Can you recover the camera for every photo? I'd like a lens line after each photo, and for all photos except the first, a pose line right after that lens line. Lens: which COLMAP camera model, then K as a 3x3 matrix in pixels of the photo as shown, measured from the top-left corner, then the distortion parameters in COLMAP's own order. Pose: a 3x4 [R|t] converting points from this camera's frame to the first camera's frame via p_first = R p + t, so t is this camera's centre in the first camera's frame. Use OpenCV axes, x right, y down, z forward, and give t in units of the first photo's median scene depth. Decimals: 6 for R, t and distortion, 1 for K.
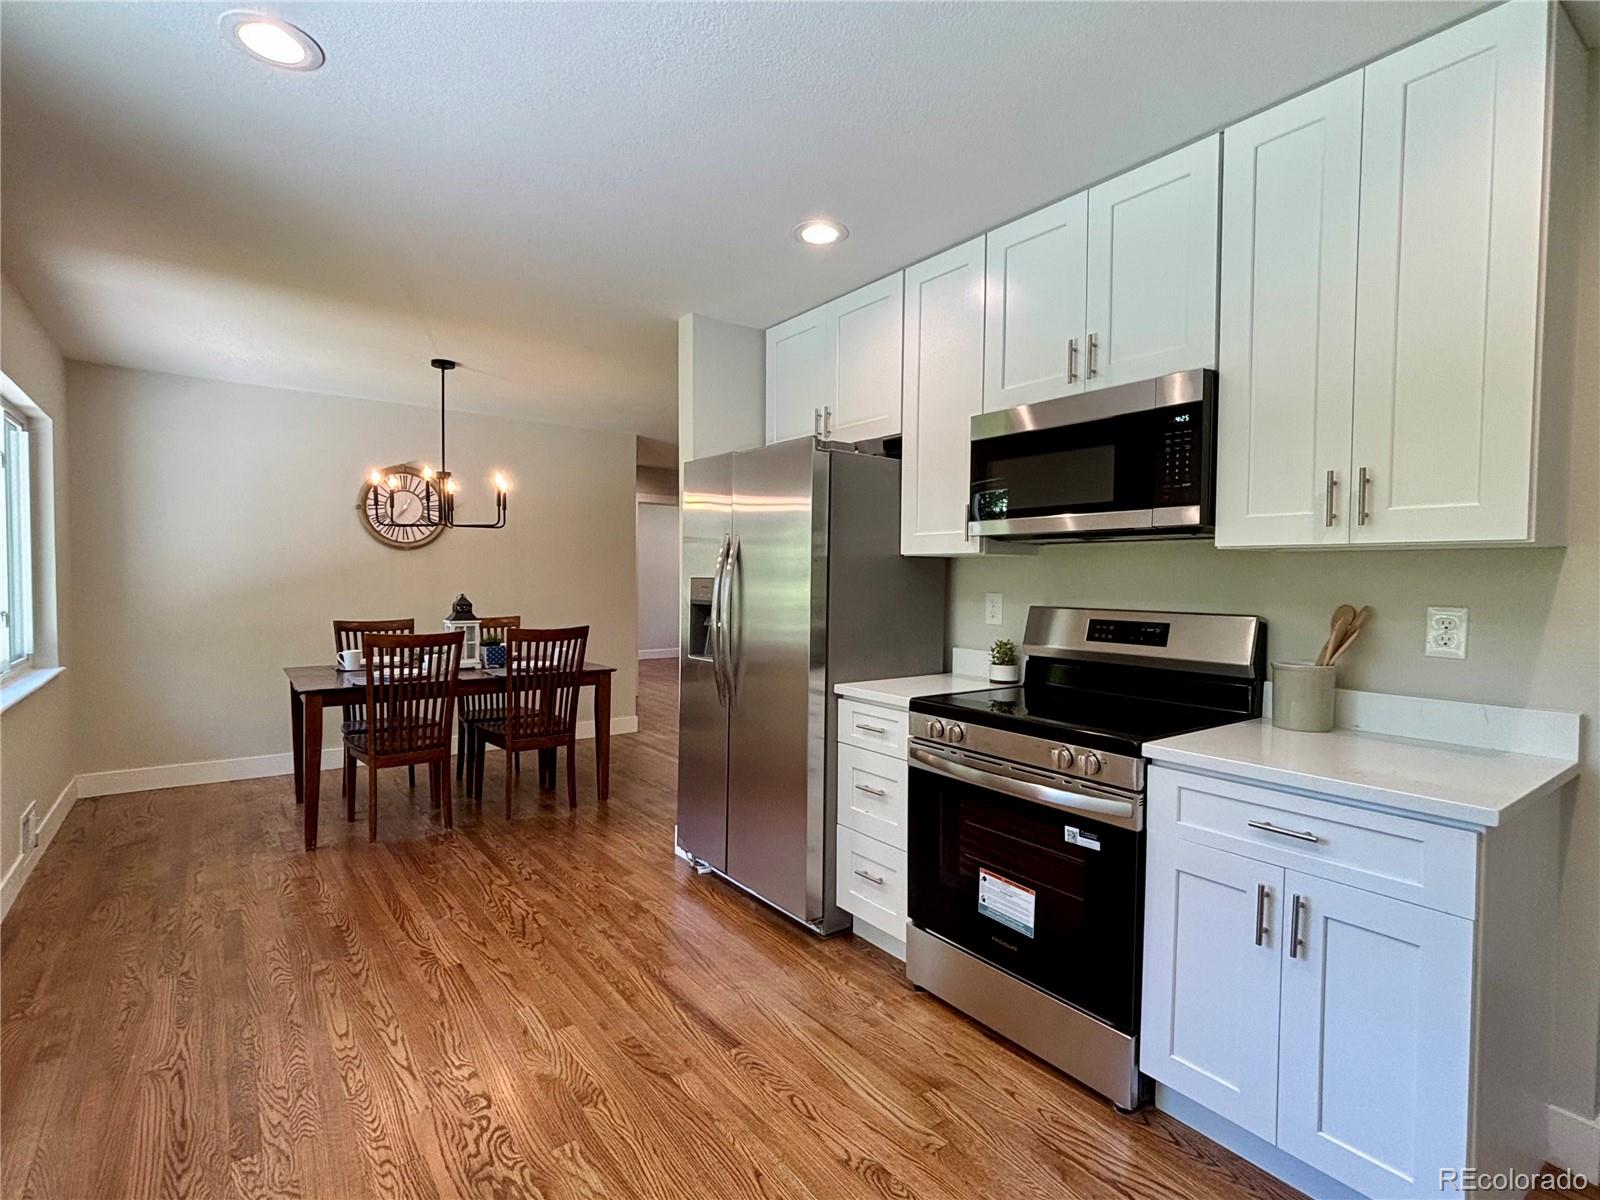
lens RADIAL K [[770.8, 0, 794.2], [0, 770.8, 603.6], [0, 0, 1]] dist [0.001659, -0.002659]
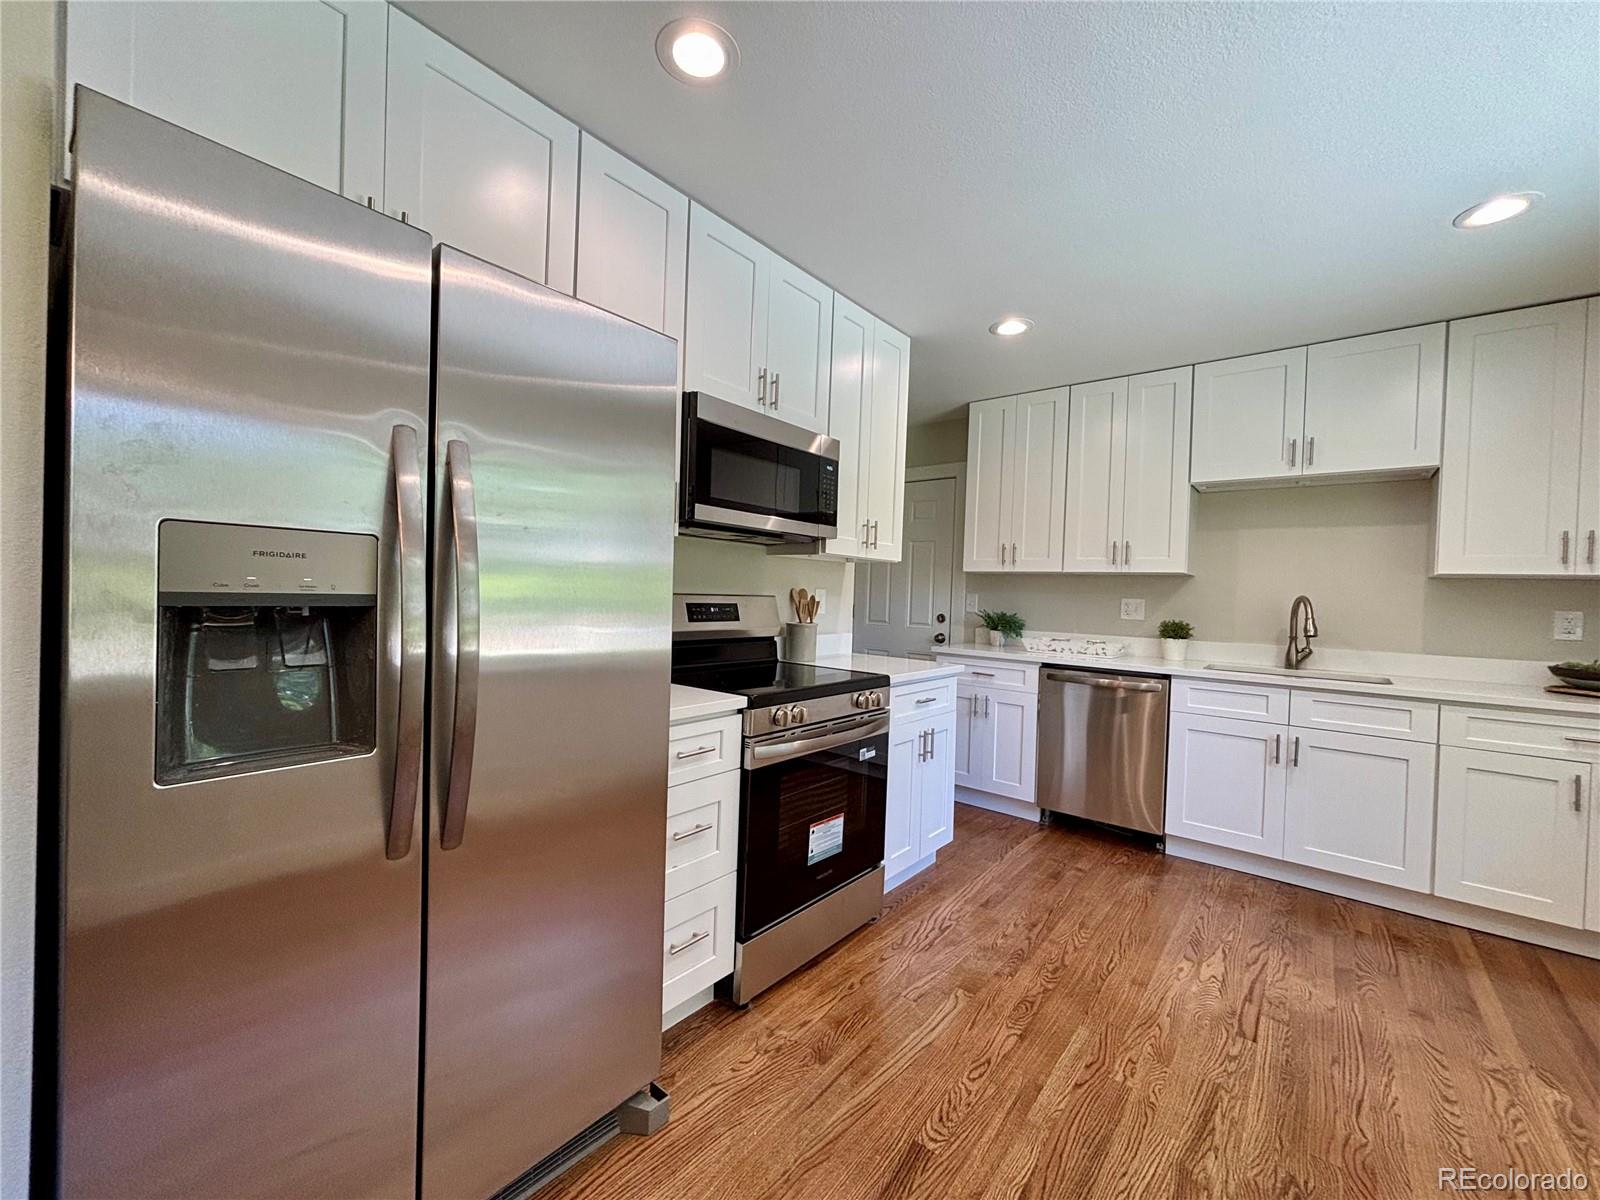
lens RADIAL K [[641.5, 0, 799.2], [0, 641.5, 599.6], [0, 0, 1]] dist [-0.002925, 0.001688]
pose [[-0.236970, -0.024132, 0.971217, -0.680176], [0.003901, 0.999660, 0.025791, -0.010390], [-0.971509, 0.009900, -0.236795, 1.281681]]
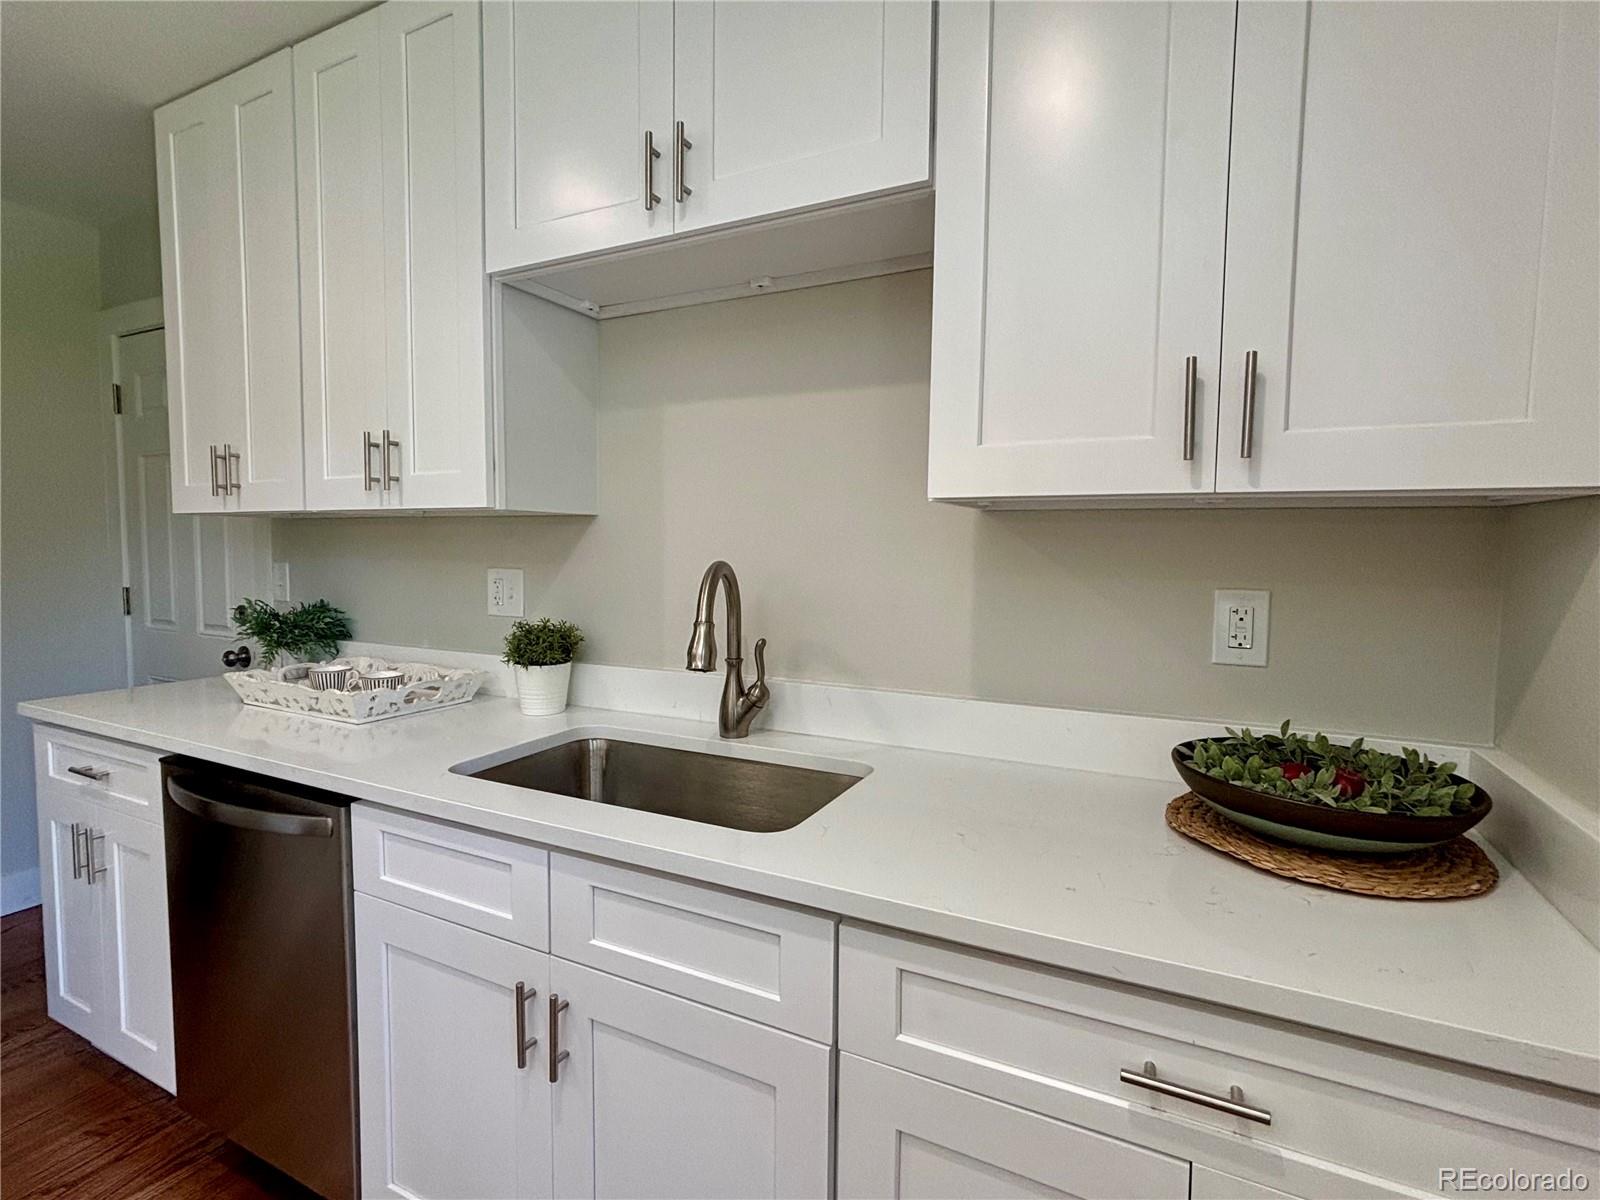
lens RADIAL K [[770.8, 0, 799.7], [0, 770.8, 598.1], [0, 0, 1]] dist [0.001659, -0.002659]
pose [[-0.444388, -0.072043, 0.892933, -0.188347], [0.025732, 0.995323, 0.093110, -0.006744], [-0.895465, 0.064353, -0.440456, 0.067857]]
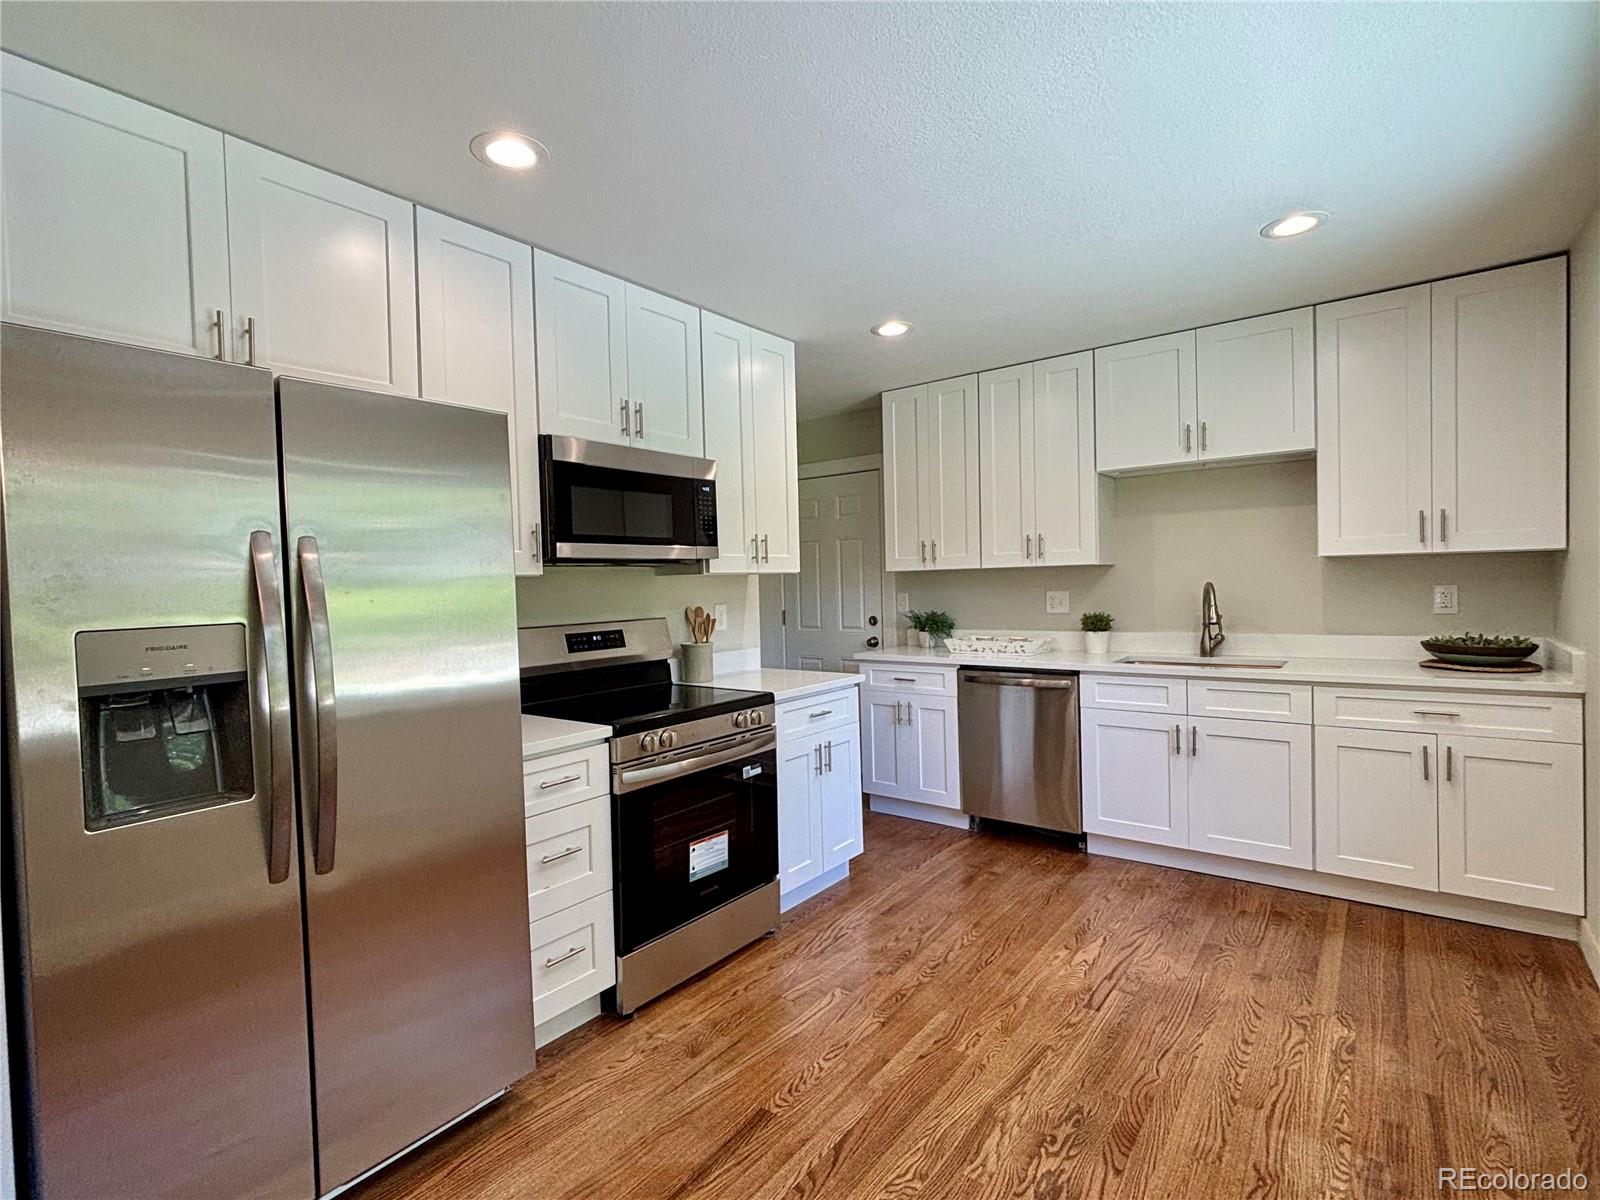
lens RADIAL K [[770.8, 0, 796.0], [0, 770.8, 599.0], [0, 0, 1]] dist [0.001659, -0.002659]
pose [[-0.265441, -0.018979, 0.963940, -0.957937], [0.063794, 0.997269, 0.037202, -0.062749], [-0.962014, 0.071369, -0.263505, 1.170348]]
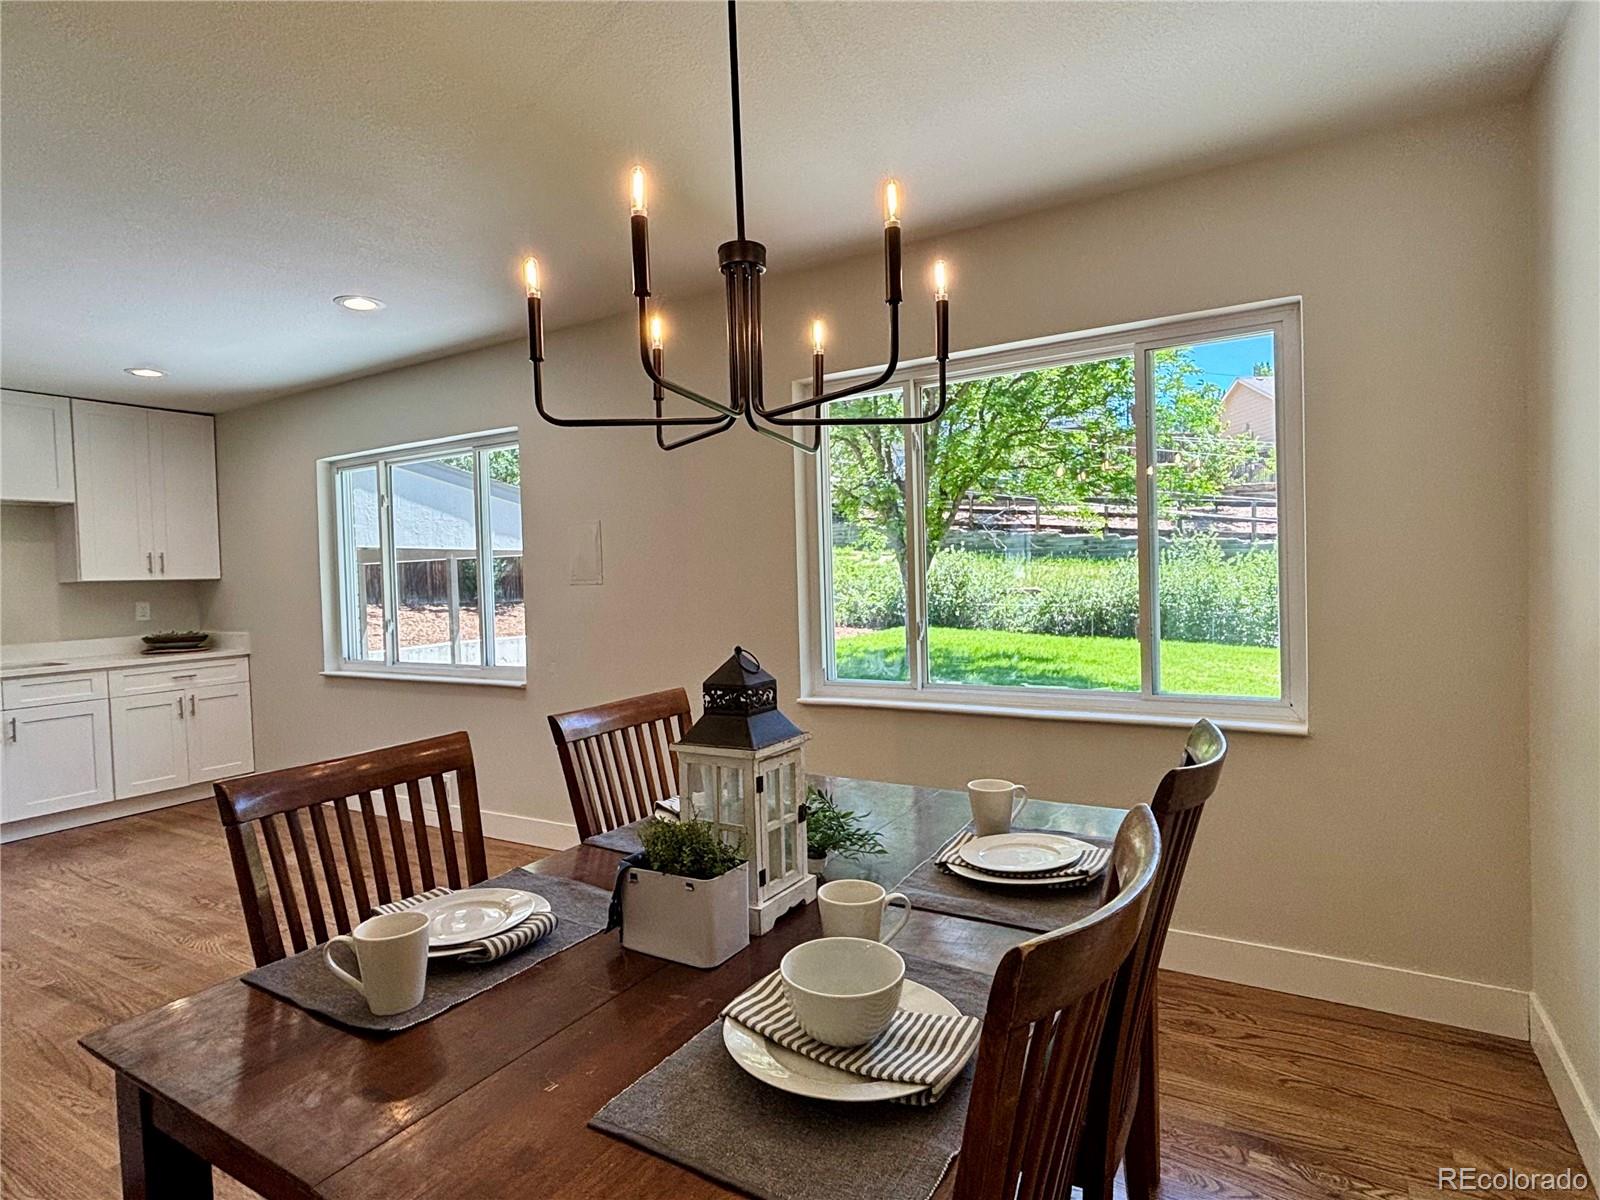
lens RADIAL K [[846.9, 0, 795.8], [0, 846.9, 600.4], [0, 0, 1]] dist [-0.003103, -0.005449]
pose [[-0.924961, 0.035042, -0.378444, -0.683367], [0.011034, 0.997797, 0.065422, -0.100661], [0.379903, 0.056337, -0.923309, 2.644272]]
